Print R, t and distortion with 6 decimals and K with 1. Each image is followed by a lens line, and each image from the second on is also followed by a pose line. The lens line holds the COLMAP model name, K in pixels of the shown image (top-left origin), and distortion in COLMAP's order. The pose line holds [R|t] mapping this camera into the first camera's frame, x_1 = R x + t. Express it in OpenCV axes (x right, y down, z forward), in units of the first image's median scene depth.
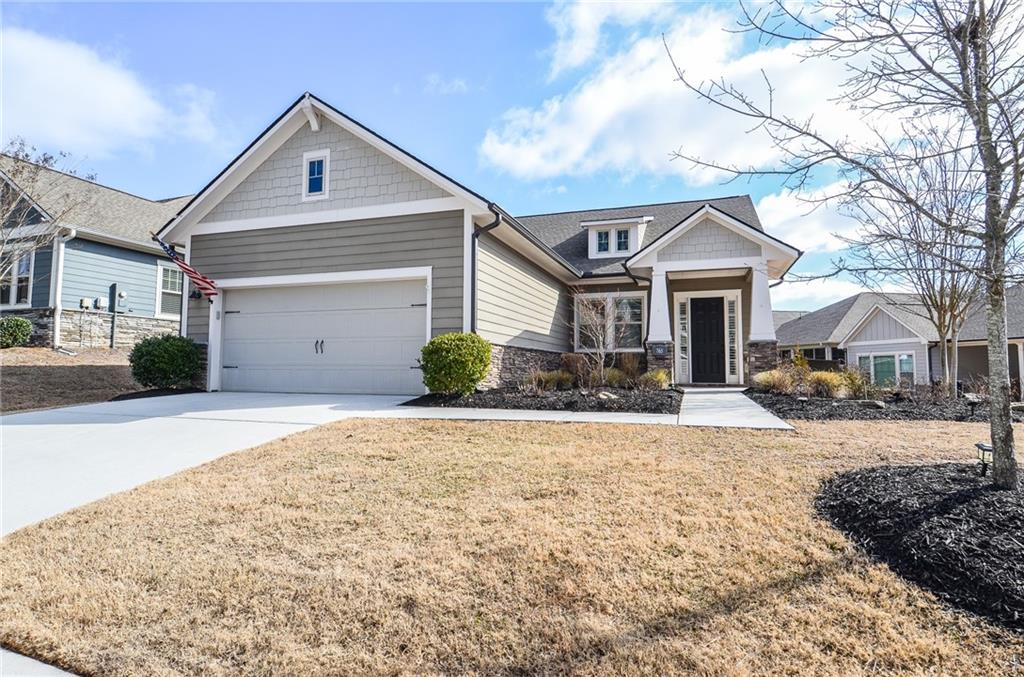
lens RADIAL K [[525.8, 0, 519.5], [0, 525.8, 334.0], [0, 0, 1]] dist [0.011760, -0.027866]
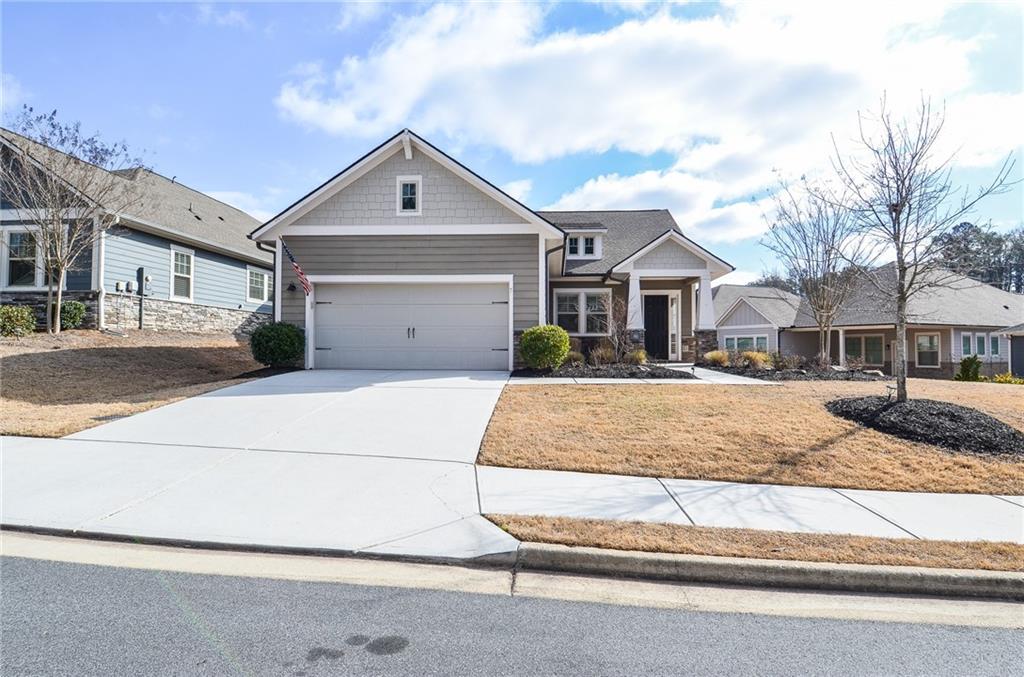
lens RADIAL K [[525.8, 0, 519.5], [0, 525.8, 334.0], [0, 0, 1]] dist [0.011760, -0.027866]
pose [[0.969627, 0.006603, 0.244499, -0.362795], [-0.016962, 0.999044, 0.040289, -0.023434], [-0.243999, -0.043212, 0.968812, -0.239654]]
